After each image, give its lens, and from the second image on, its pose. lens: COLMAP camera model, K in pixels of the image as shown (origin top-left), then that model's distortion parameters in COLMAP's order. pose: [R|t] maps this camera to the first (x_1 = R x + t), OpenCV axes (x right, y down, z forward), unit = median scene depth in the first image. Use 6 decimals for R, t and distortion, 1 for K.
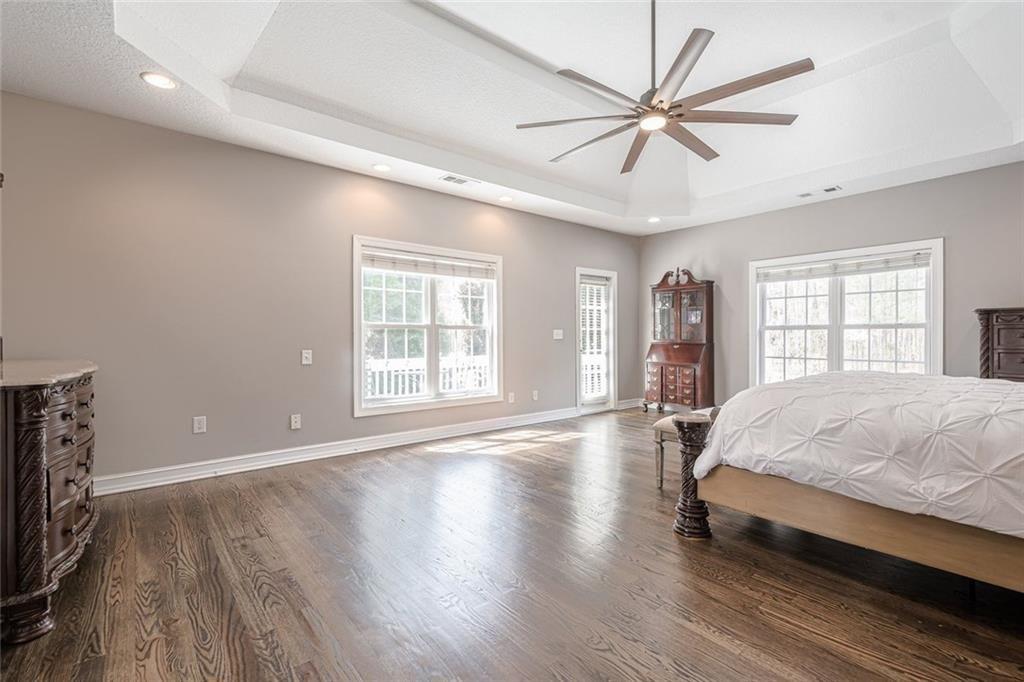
lens RADIAL K [[454.2, 0, 504.7], [0, 454.2, 336.0], [0, 0, 1]] dist [0.003622, -0.000445]
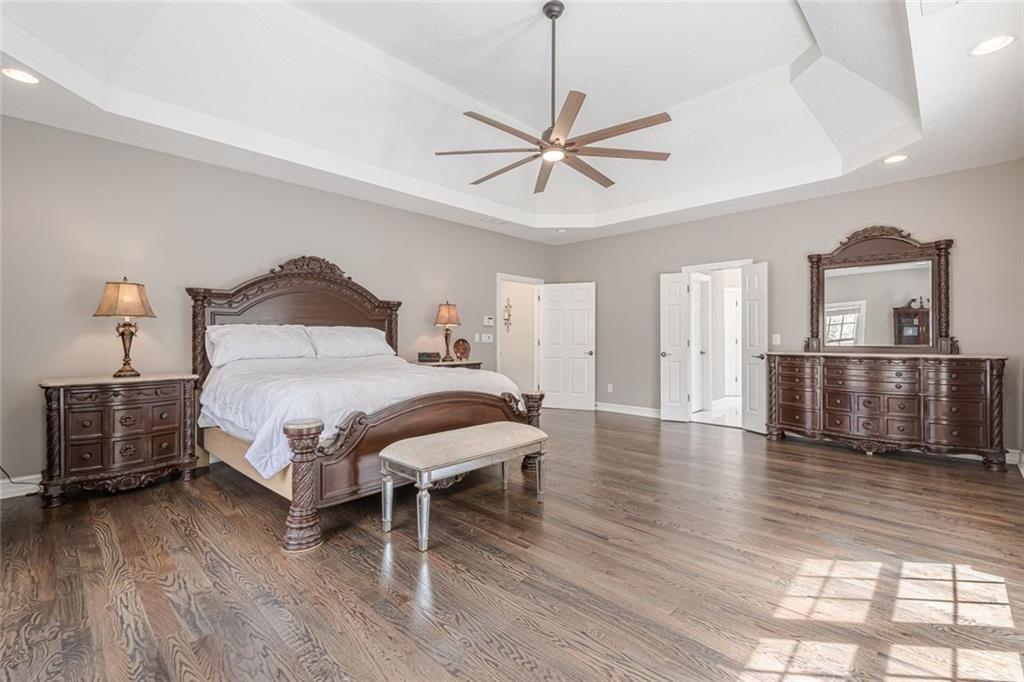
lens RADIAL K [[452.0, 0, 514.2], [0, 452.0, 338.5], [0, 0, 1]] dist [0.002140, -0.000352]
pose [[-0.992296, 0.005093, -0.123787, 0.316664], [0.005010, 0.999987, 0.000988, 0.000271], [0.123790, 0.000360, -0.992308, 1.206489]]
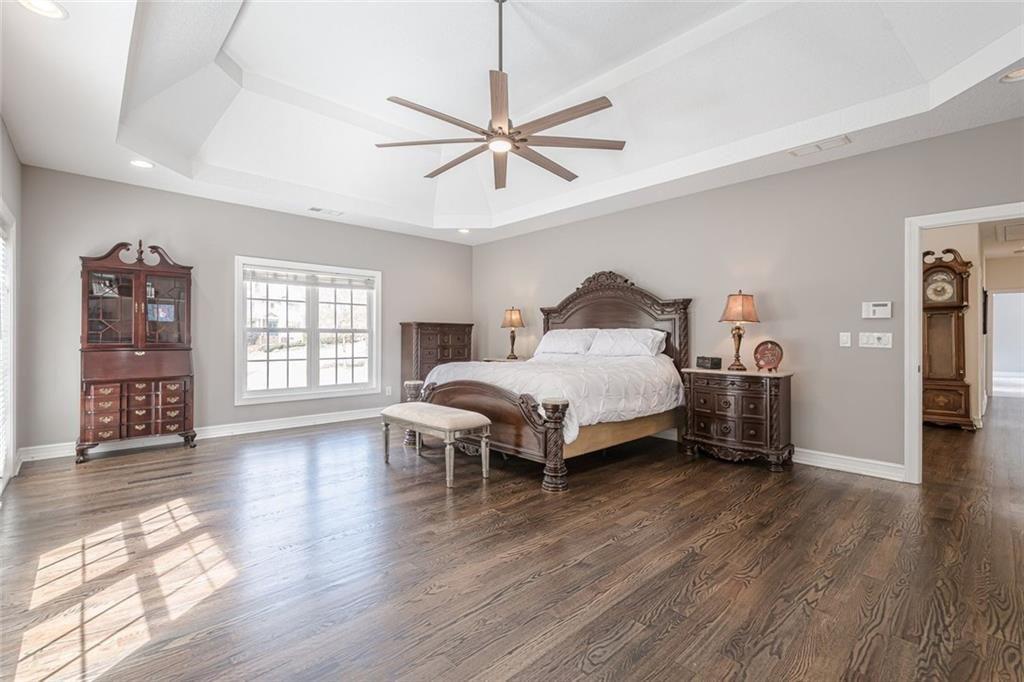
lens RADIAL K [[454.2, 0, 504.7], [0, 454.2, 336.0], [0, 0, 1]] dist [0.003622, -0.000445]
pose [[-0.069413, 0.009264, 0.997545, -0.435261], [-0.002649, 0.999952, -0.009471, 0.002249], [-0.997584, -0.003300, -0.069385, 0.604948]]
